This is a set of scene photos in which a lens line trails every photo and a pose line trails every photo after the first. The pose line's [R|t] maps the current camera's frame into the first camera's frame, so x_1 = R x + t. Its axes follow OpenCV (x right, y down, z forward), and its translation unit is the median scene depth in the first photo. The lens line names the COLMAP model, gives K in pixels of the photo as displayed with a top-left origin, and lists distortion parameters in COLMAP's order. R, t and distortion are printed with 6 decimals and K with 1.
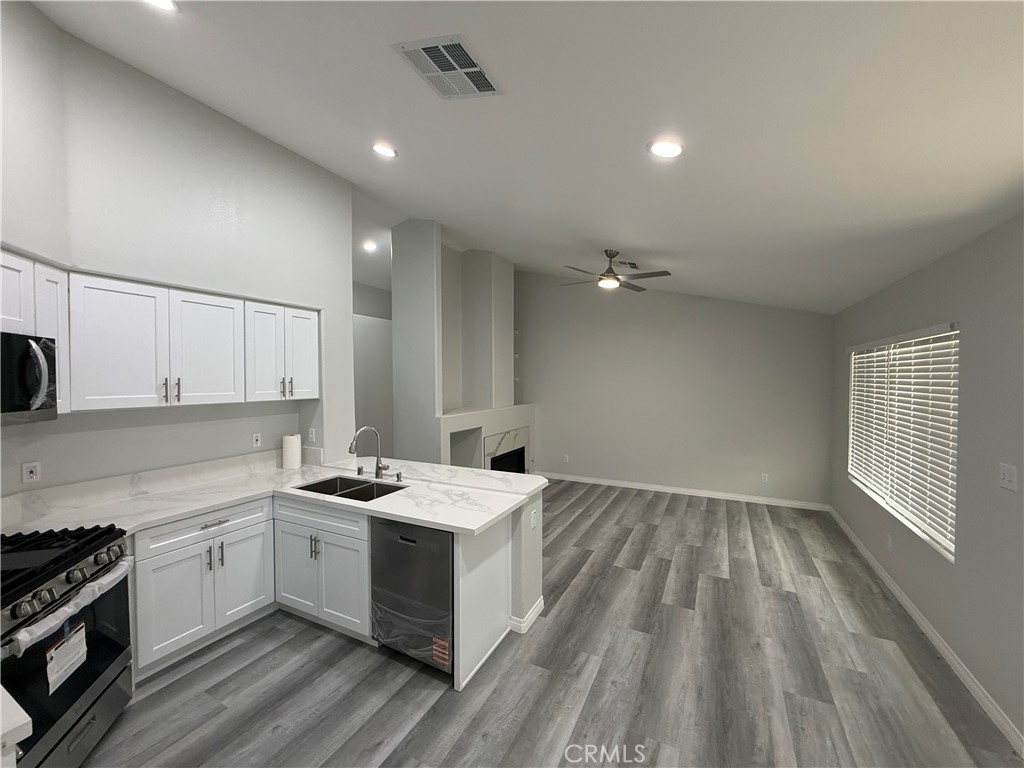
lens RADIAL K [[410.0, 0, 510.2], [0, 410.0, 385.8], [0, 0, 1]] dist [0.000536, 0.000163]
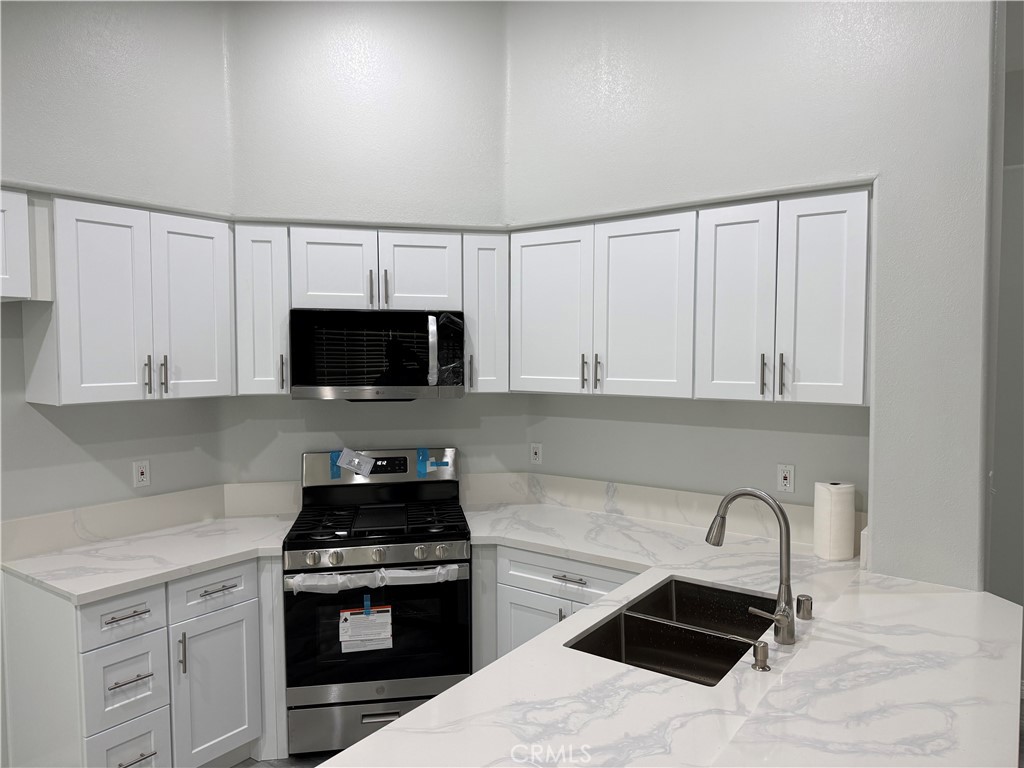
lens RADIAL K [[717.0, 0, 511.0], [0, 717.0, 383.6], [0, 0, 1]] dist [0.049376, -0.000407]
pose [[-0.152688, 0.051673, -0.986923, 0.391419], [-0.015958, 0.998373, 0.054741, -0.032332], [0.988146, 0.024107, -0.151615, 1.047427]]
